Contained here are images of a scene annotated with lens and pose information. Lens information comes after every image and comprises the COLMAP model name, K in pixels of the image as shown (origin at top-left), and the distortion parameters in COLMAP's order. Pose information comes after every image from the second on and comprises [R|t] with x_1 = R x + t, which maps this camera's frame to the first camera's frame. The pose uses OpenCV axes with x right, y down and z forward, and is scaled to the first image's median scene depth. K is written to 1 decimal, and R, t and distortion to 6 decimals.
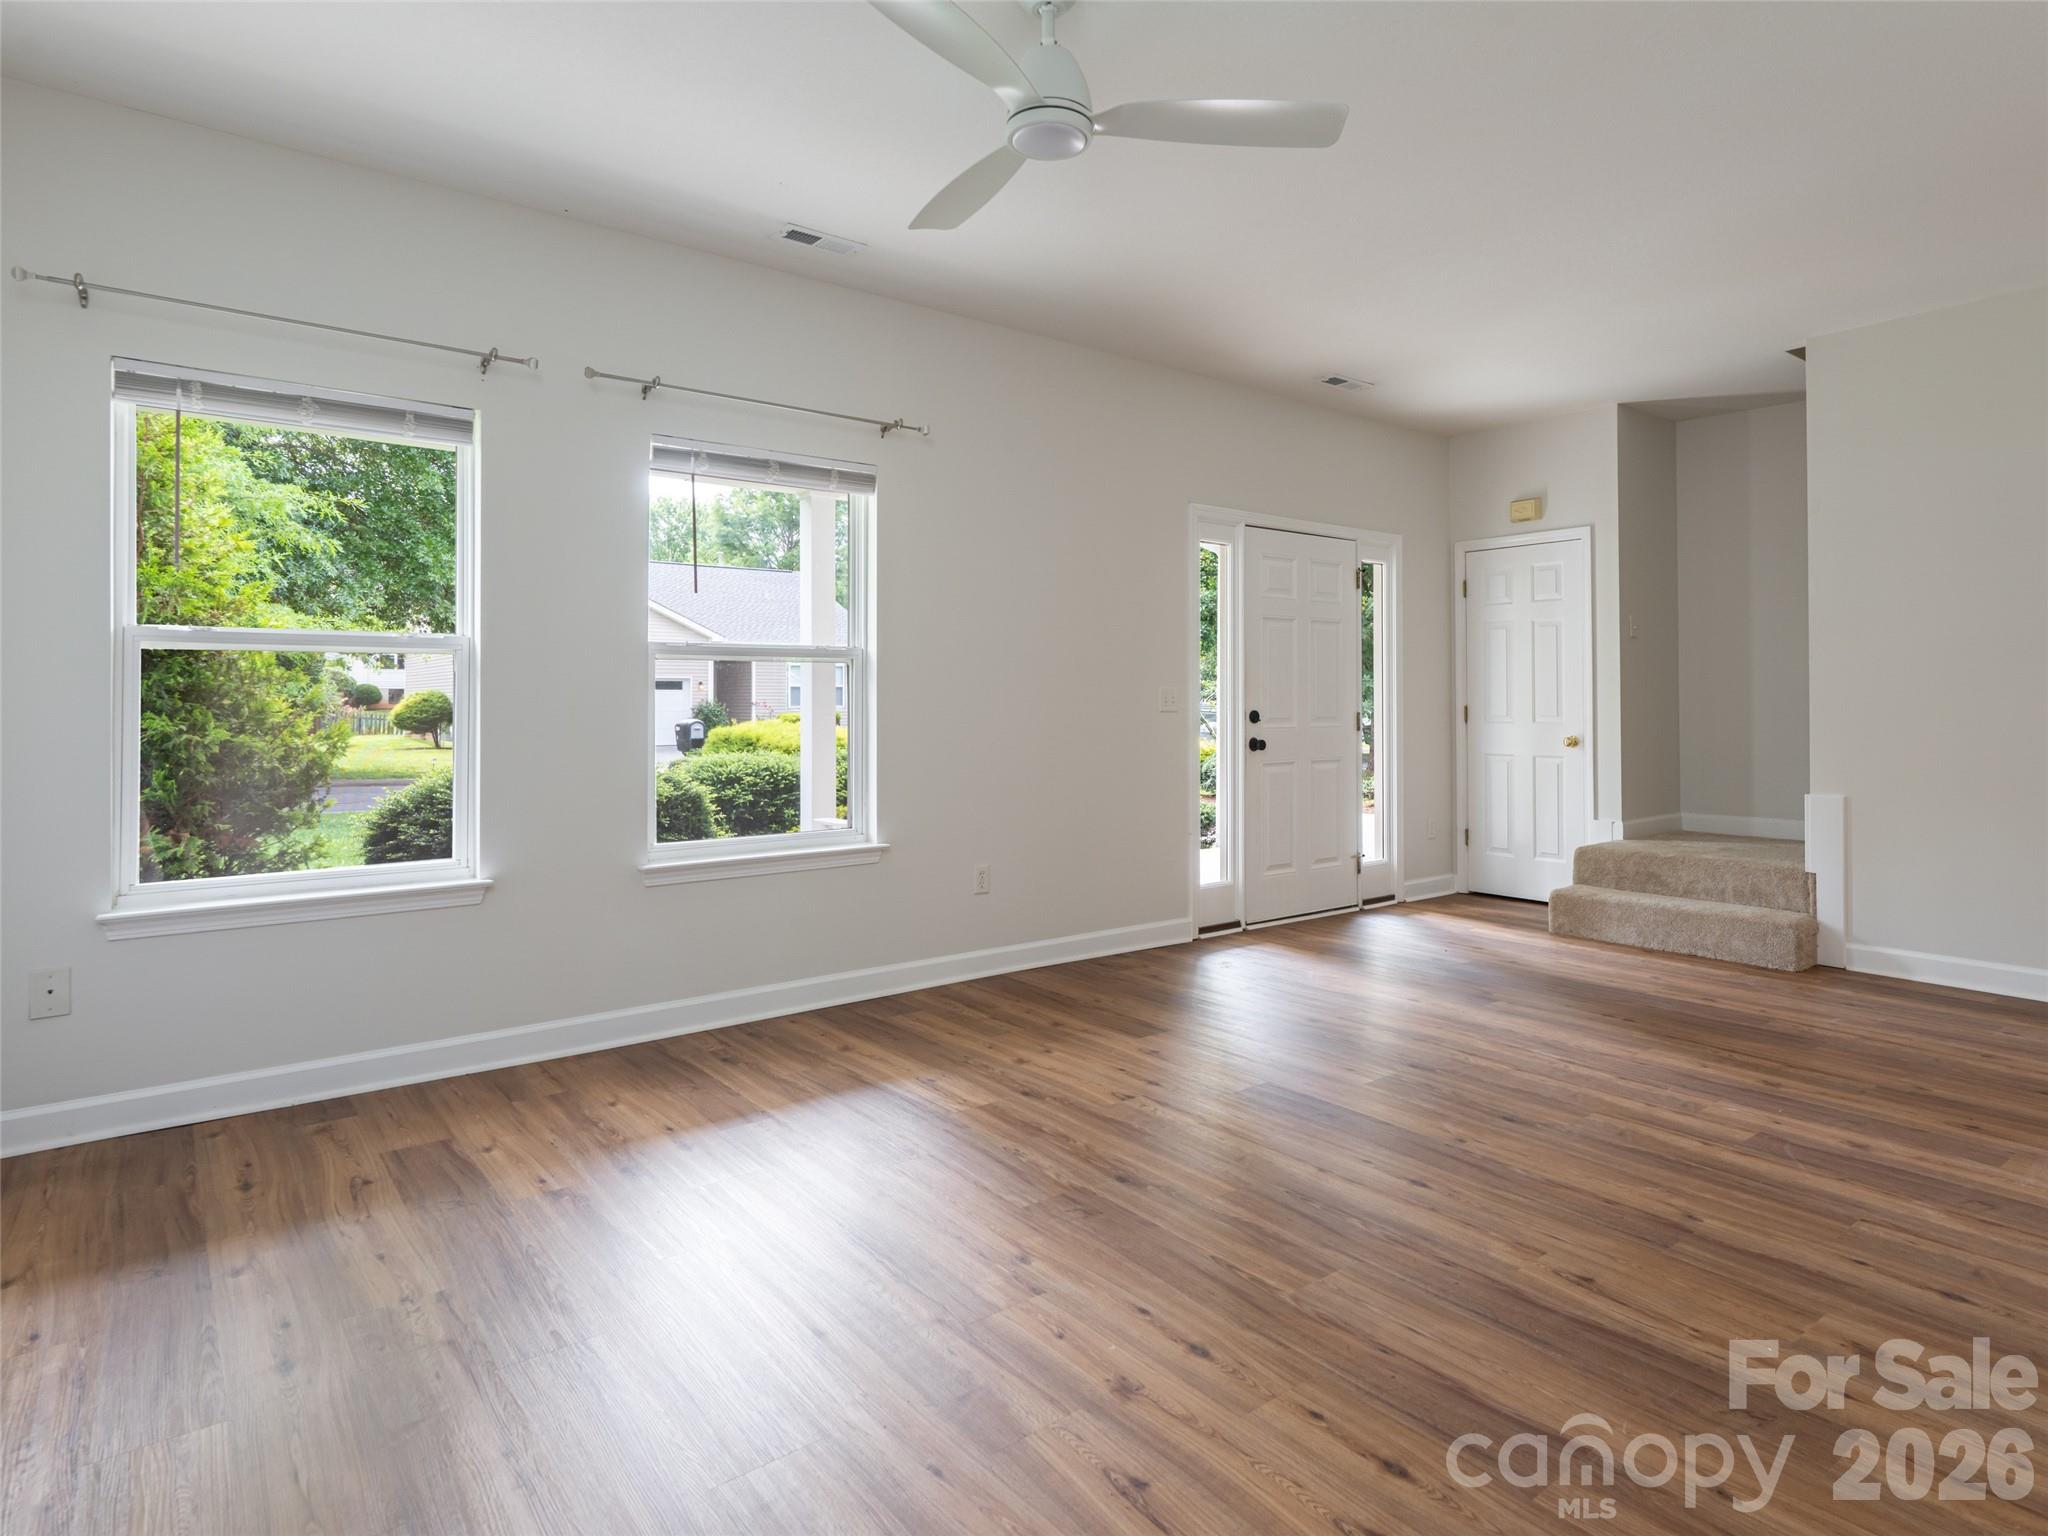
lens RADIAL K [[1145.3, 0, 1087.4], [0, 1145.3, 682.8], [0, 0, 1]] dist [0.010151, -0.001594]
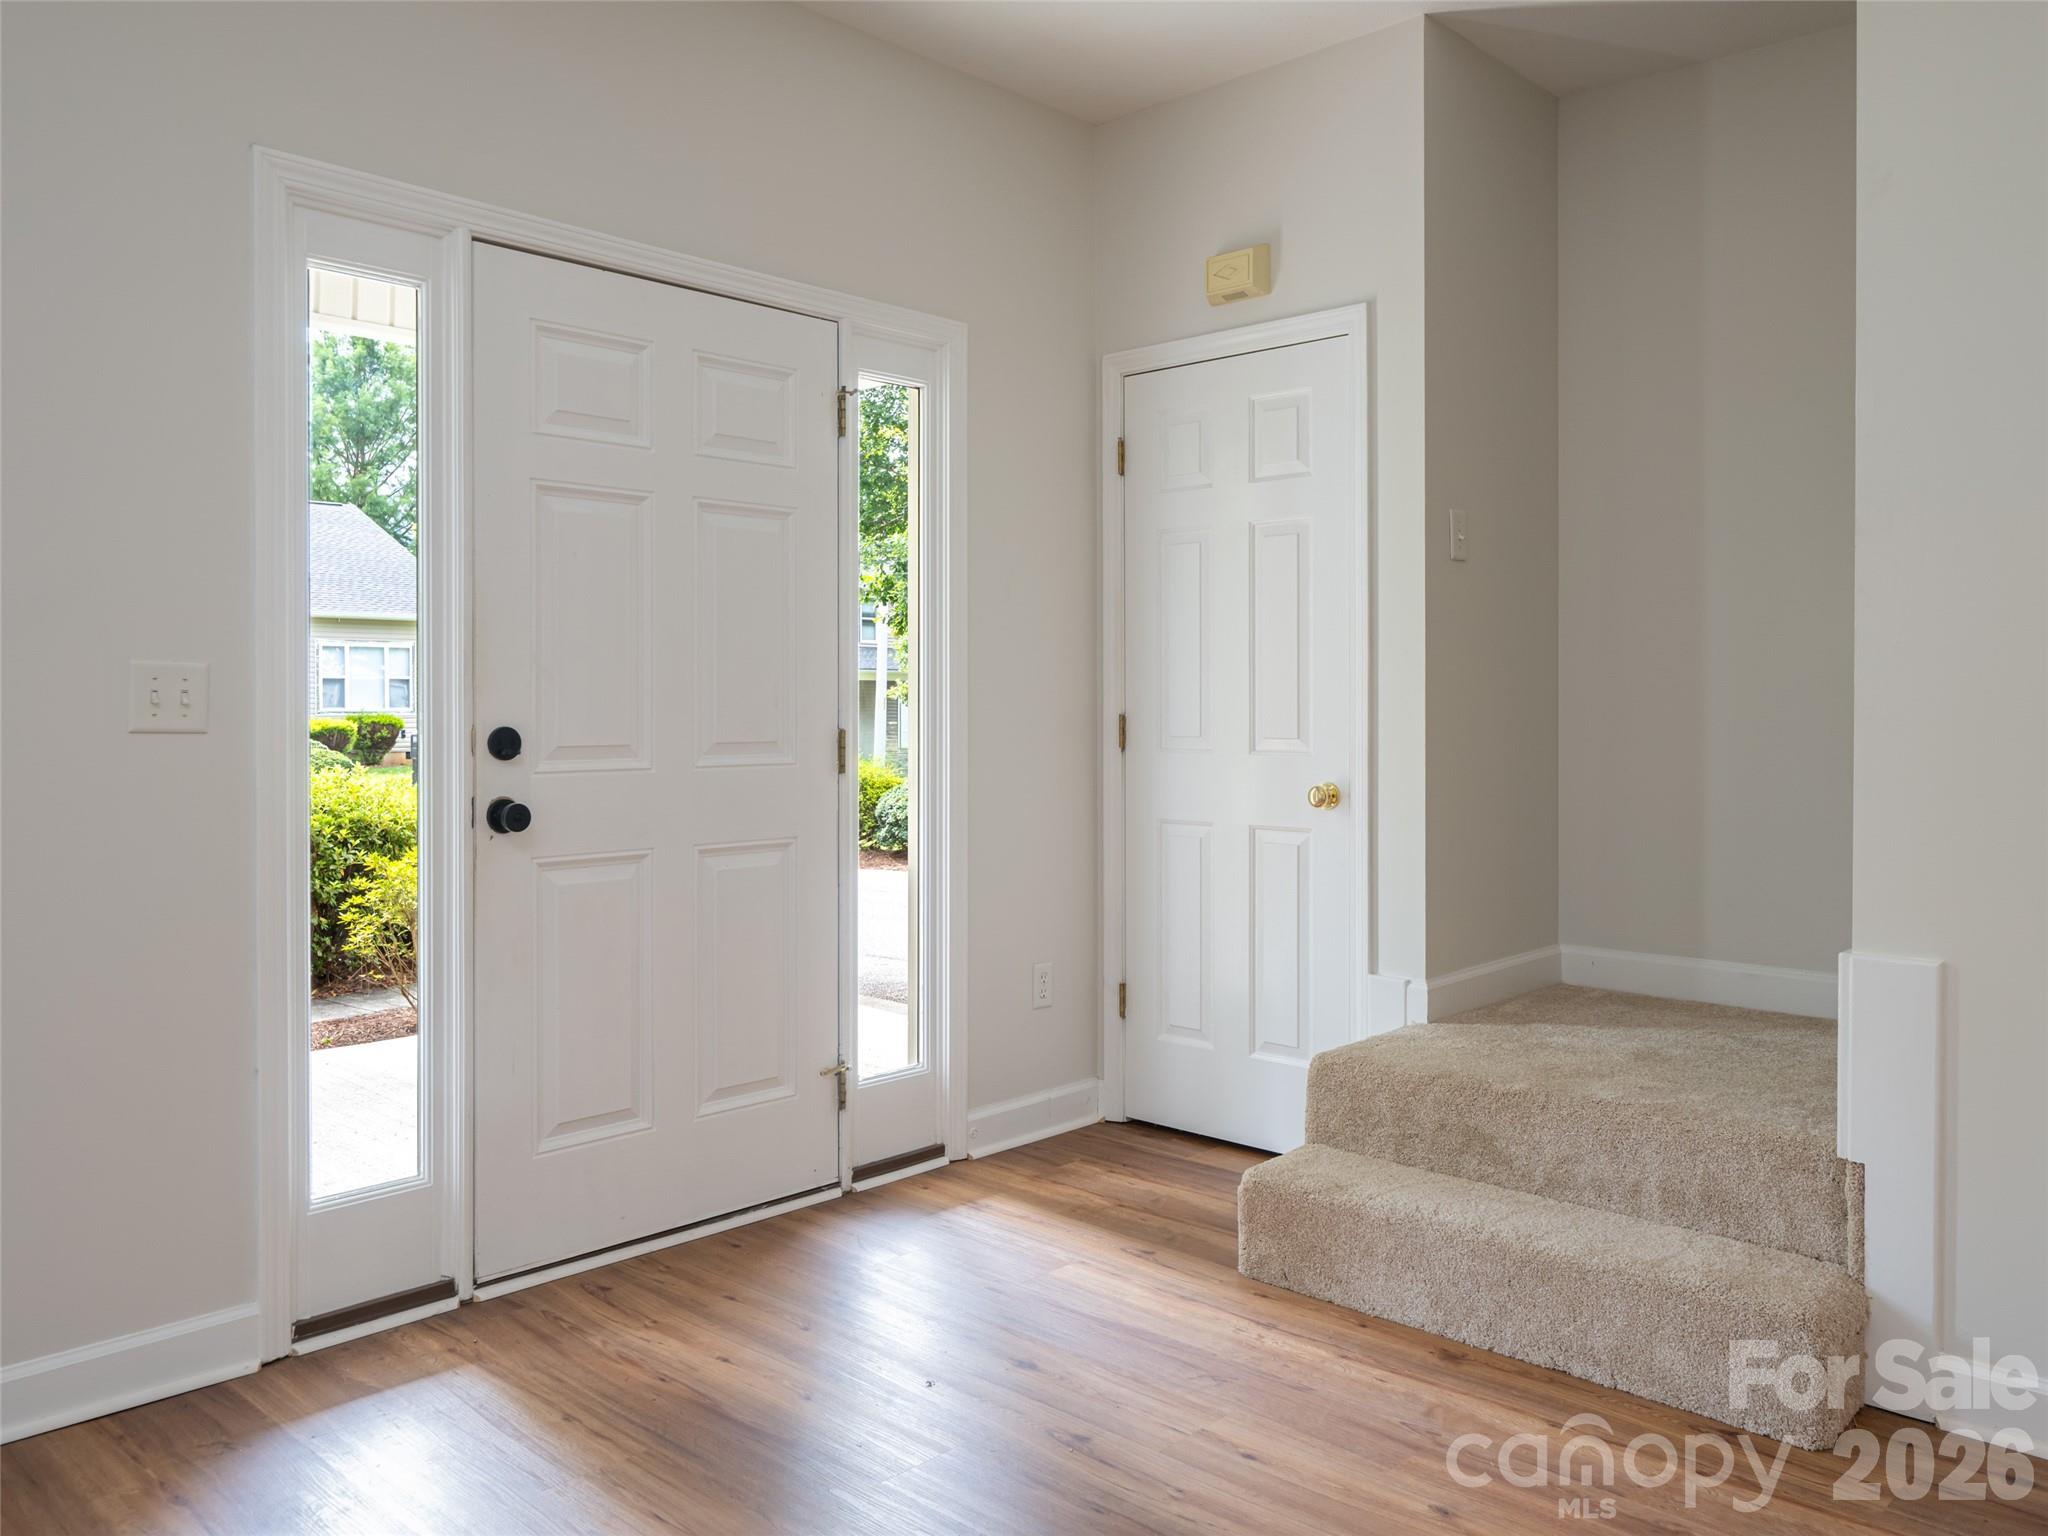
lens RADIAL K [[1556.6, 0, 1065.8], [0, 1556.6, 708.6], [0, 0, 1]] dist [0.013026, -0.021740]
pose [[0.989723, 0.002528, 0.142973, 0.271825], [-0.005436, 0.999786, 0.019952, 0.006888], [-0.142892, -0.020524, 0.989525, 0.482993]]
